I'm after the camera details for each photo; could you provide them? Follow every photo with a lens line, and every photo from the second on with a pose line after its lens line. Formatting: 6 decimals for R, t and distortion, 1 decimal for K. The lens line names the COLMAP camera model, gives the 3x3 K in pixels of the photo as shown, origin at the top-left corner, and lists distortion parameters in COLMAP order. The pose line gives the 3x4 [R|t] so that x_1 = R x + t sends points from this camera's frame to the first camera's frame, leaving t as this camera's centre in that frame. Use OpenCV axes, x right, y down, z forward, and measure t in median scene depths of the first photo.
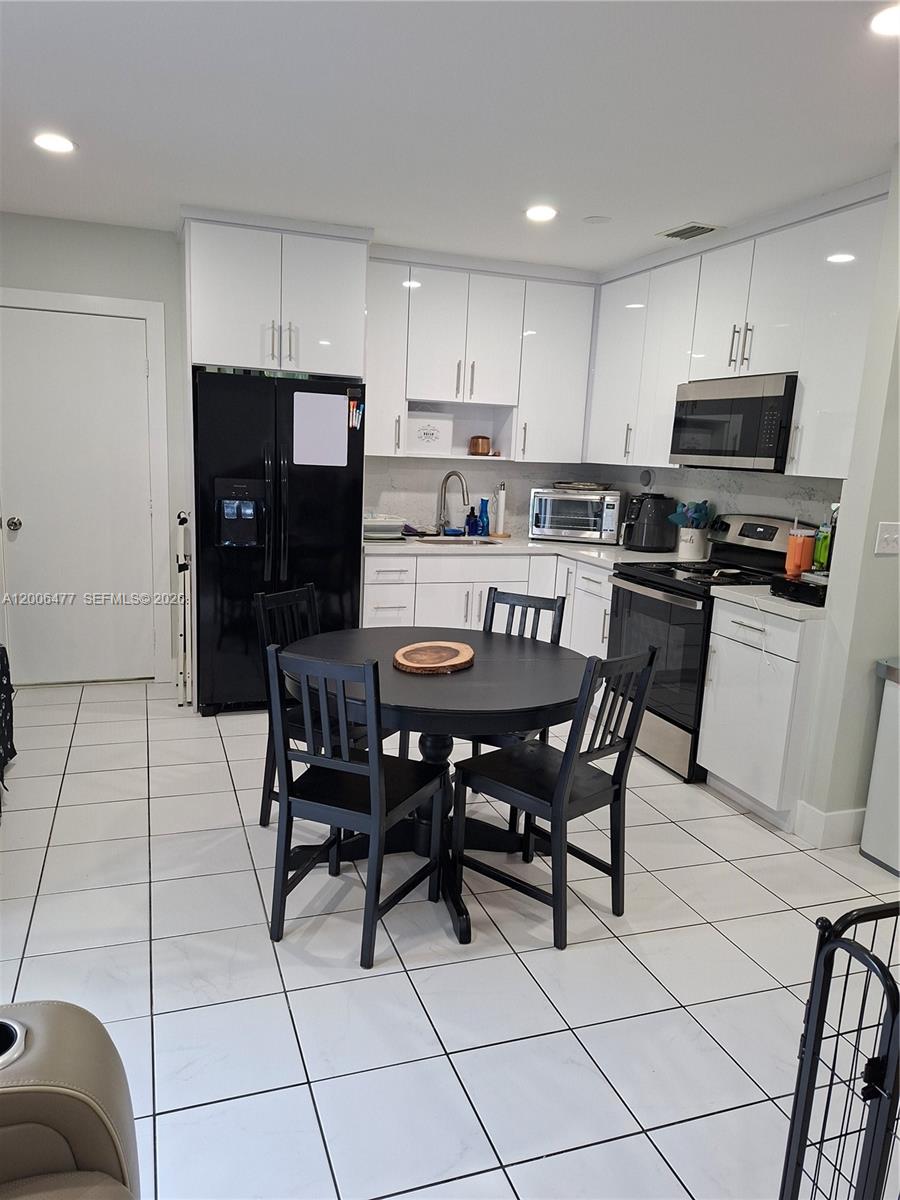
lens RADIAL K [[833.5, 0, 443.1], [0, 833.5, 602.5], [0, 0, 1]] dist [0.012836, -0.008829]
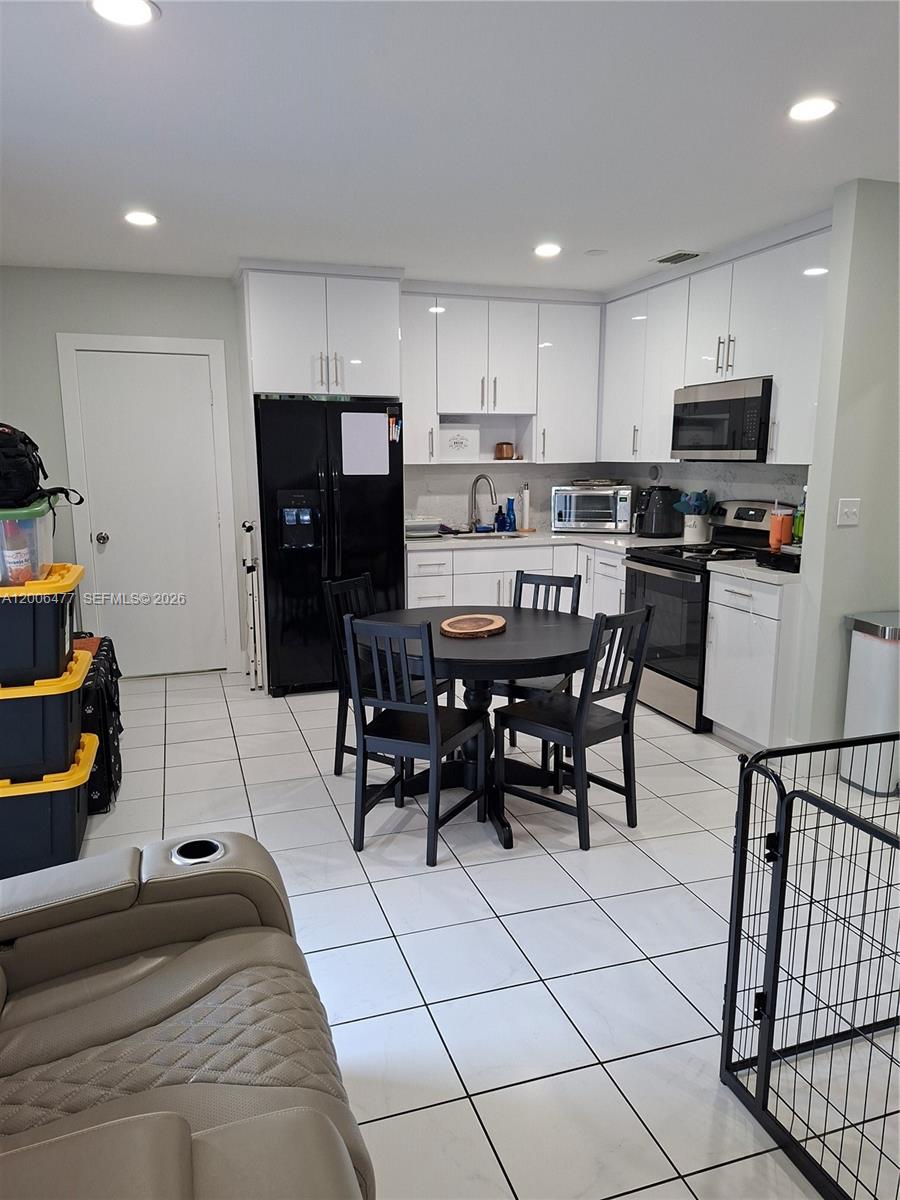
lens RADIAL K [[833.5, 0, 454.4], [0, 833.5, 600.8], [0, 0, 1]] dist [0.012836, -0.008829]
pose [[0.998740, -0.043072, -0.025746, -0.004102], [0.042807, 0.999025, -0.010782, 0.030630], [0.026185, 0.009666, 0.999610, -0.166271]]
